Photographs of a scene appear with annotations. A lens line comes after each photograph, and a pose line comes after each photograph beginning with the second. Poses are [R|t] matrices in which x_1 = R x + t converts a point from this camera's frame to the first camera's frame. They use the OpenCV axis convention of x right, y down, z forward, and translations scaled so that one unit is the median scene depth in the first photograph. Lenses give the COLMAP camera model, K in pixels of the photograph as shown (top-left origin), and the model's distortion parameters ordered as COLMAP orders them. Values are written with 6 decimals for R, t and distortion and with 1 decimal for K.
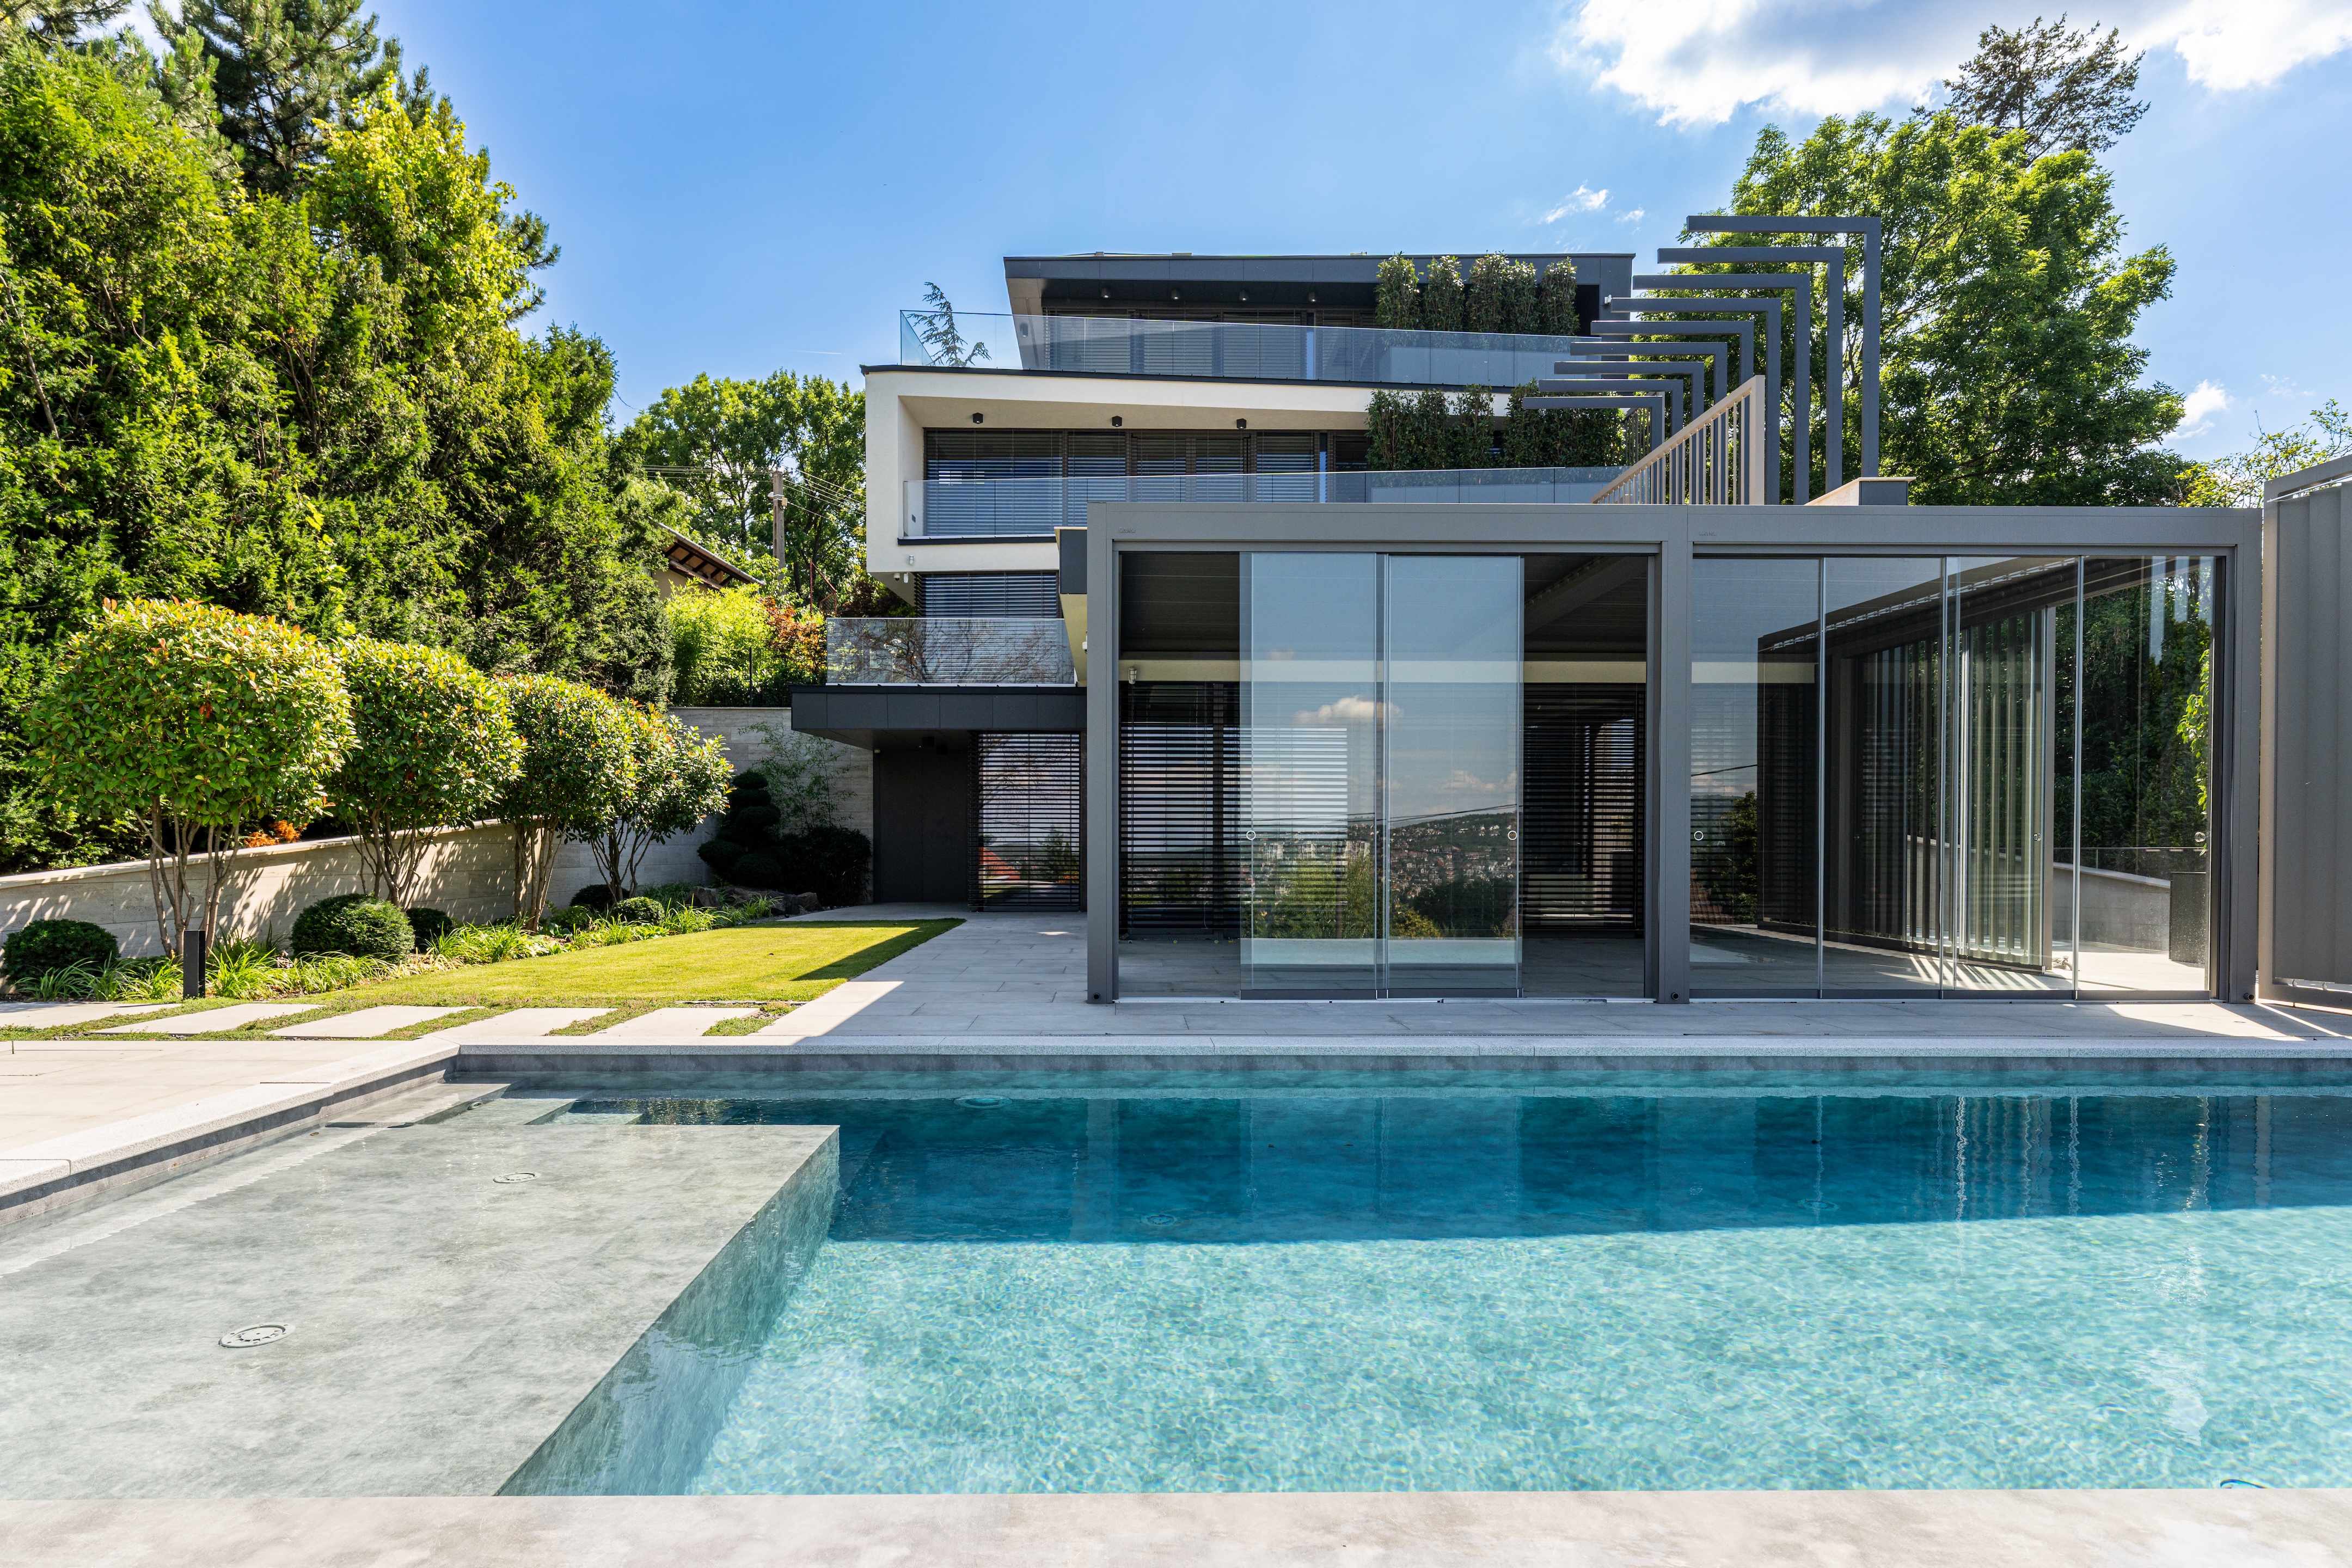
lens RADIAL K [[1350.1, 0, 1069.6], [0, 1350.1, 771.9], [0, 0, 1]] dist [0.000920, -0.002539]
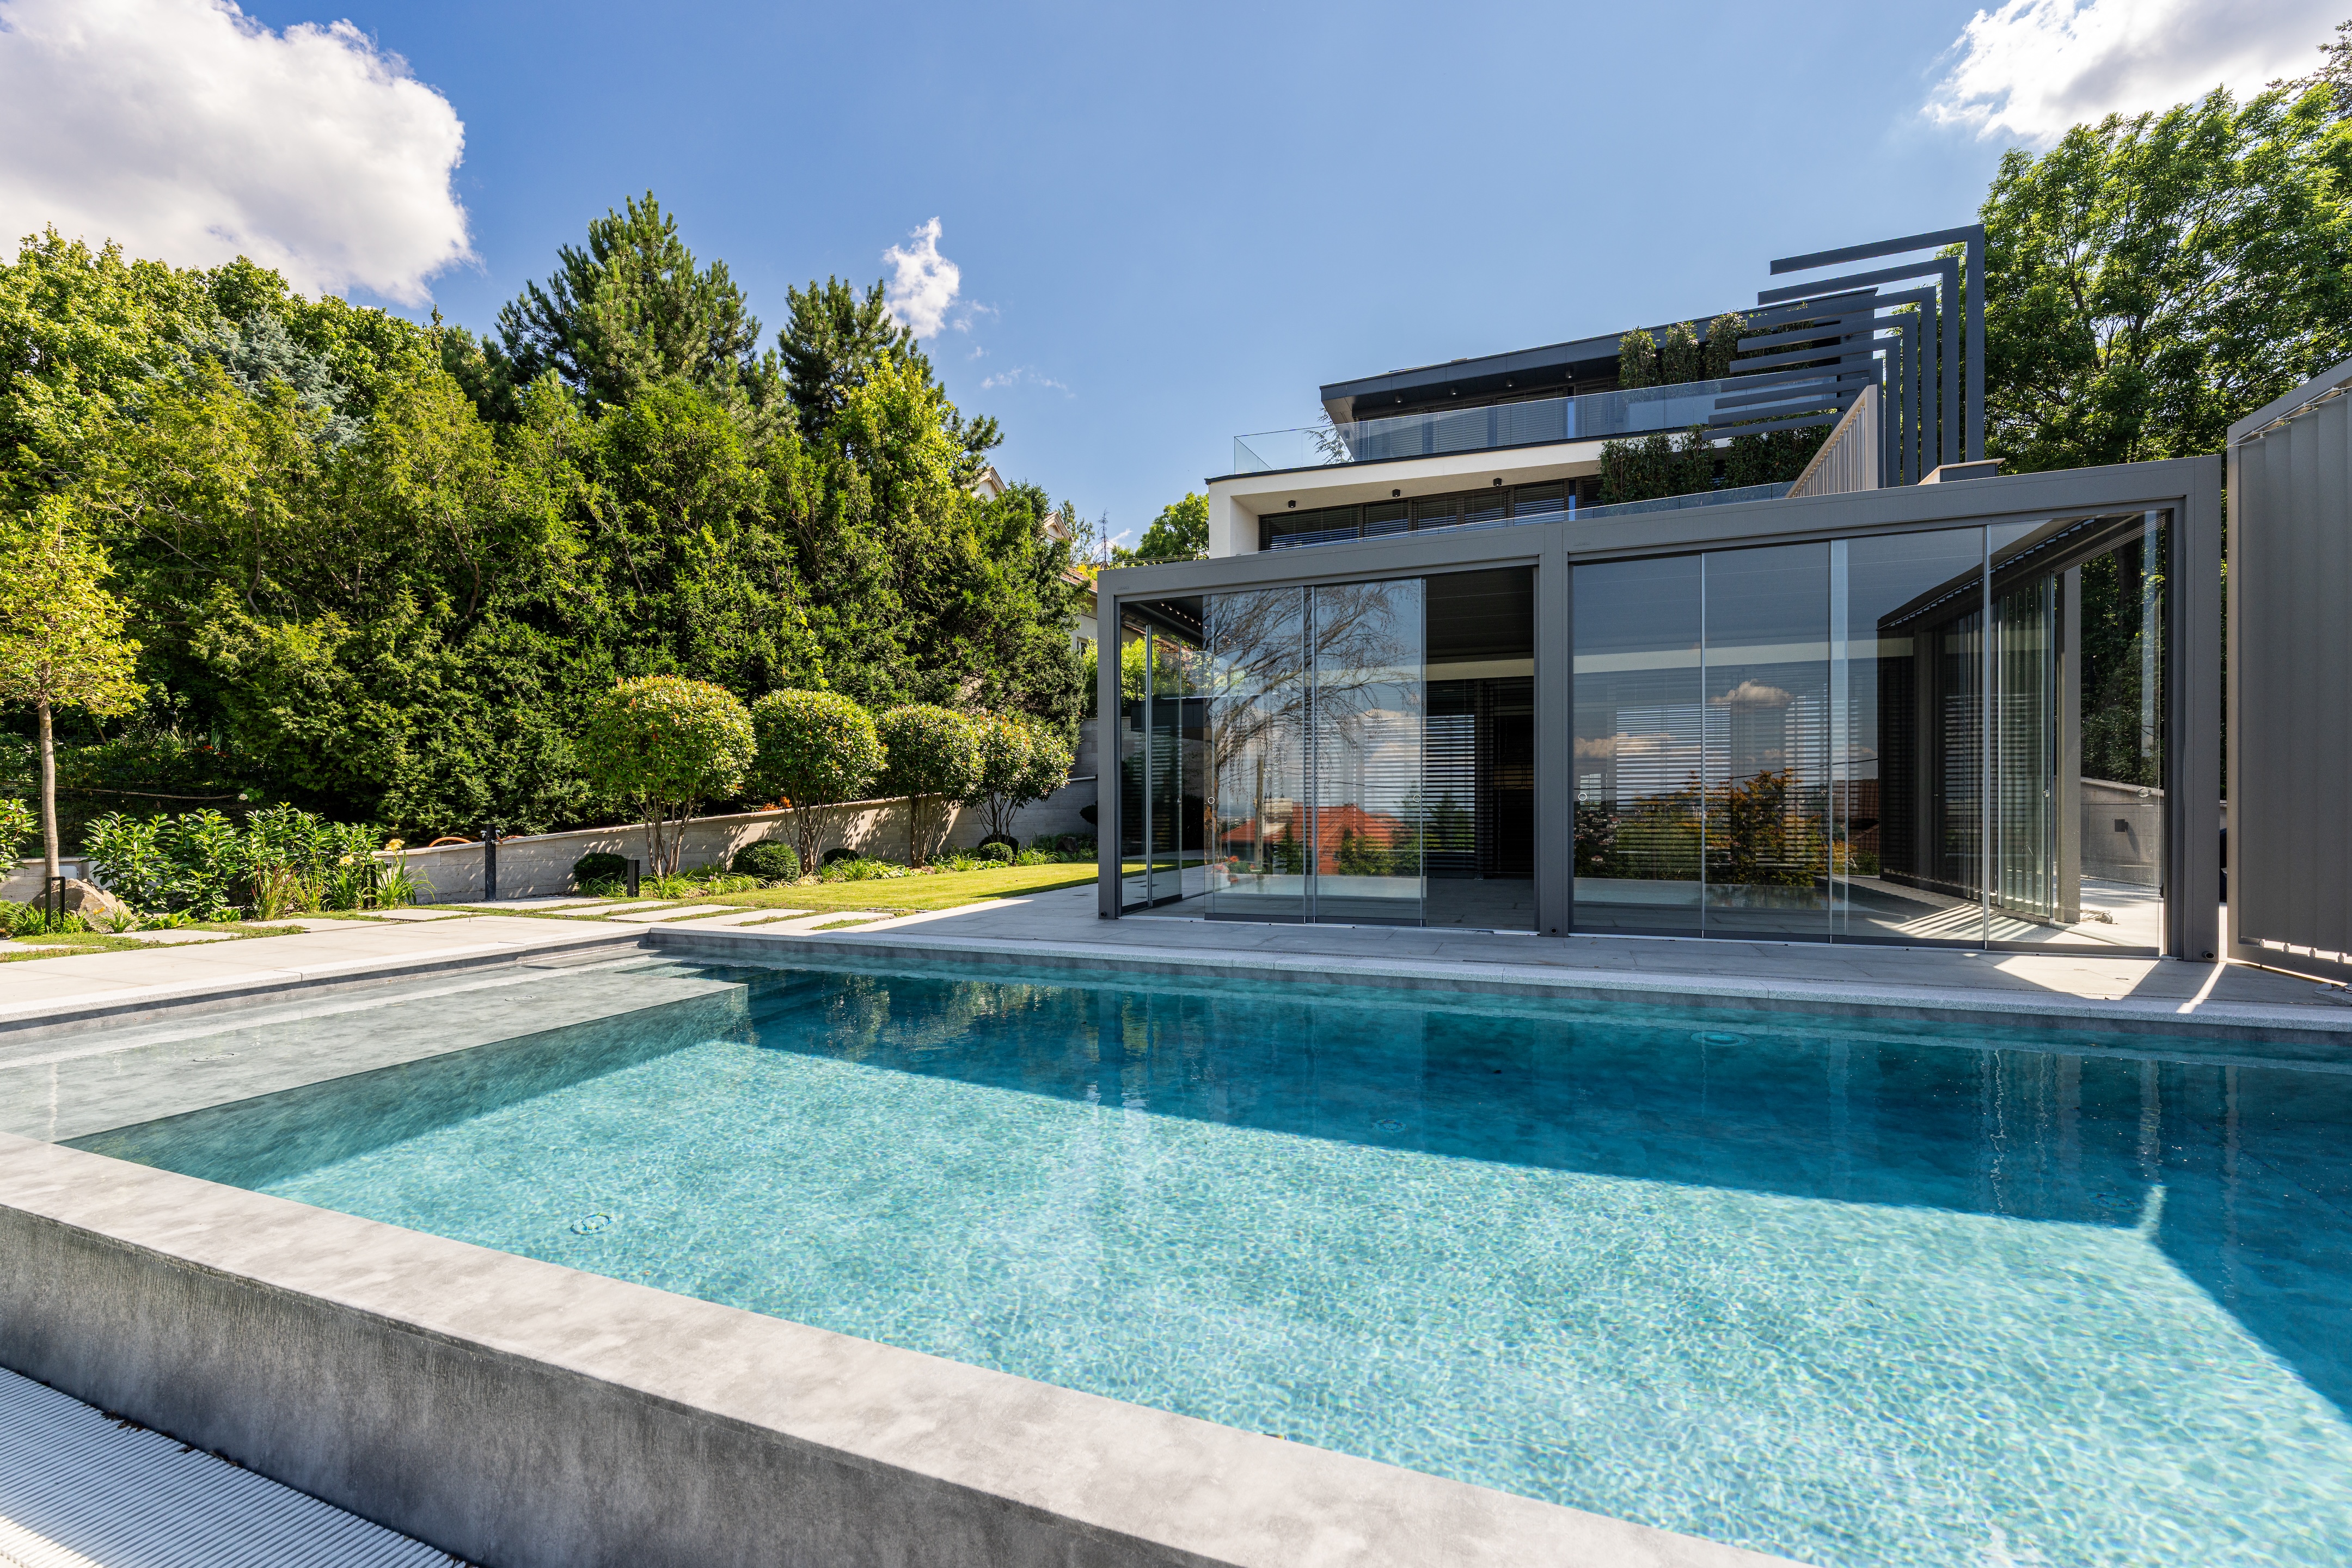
lens RADIAL K [[938.8, 0, 1123.3], [0, 938.8, 747.6], [0, 0, 1]] dist [-0.011185, 0.004482]
pose [[0.925804, -0.032036, -0.376645, 0.200664], [0.028800, 0.999484, -0.014220, 0.002076], [0.376906, 0.002318, 0.926249, 0.039908]]
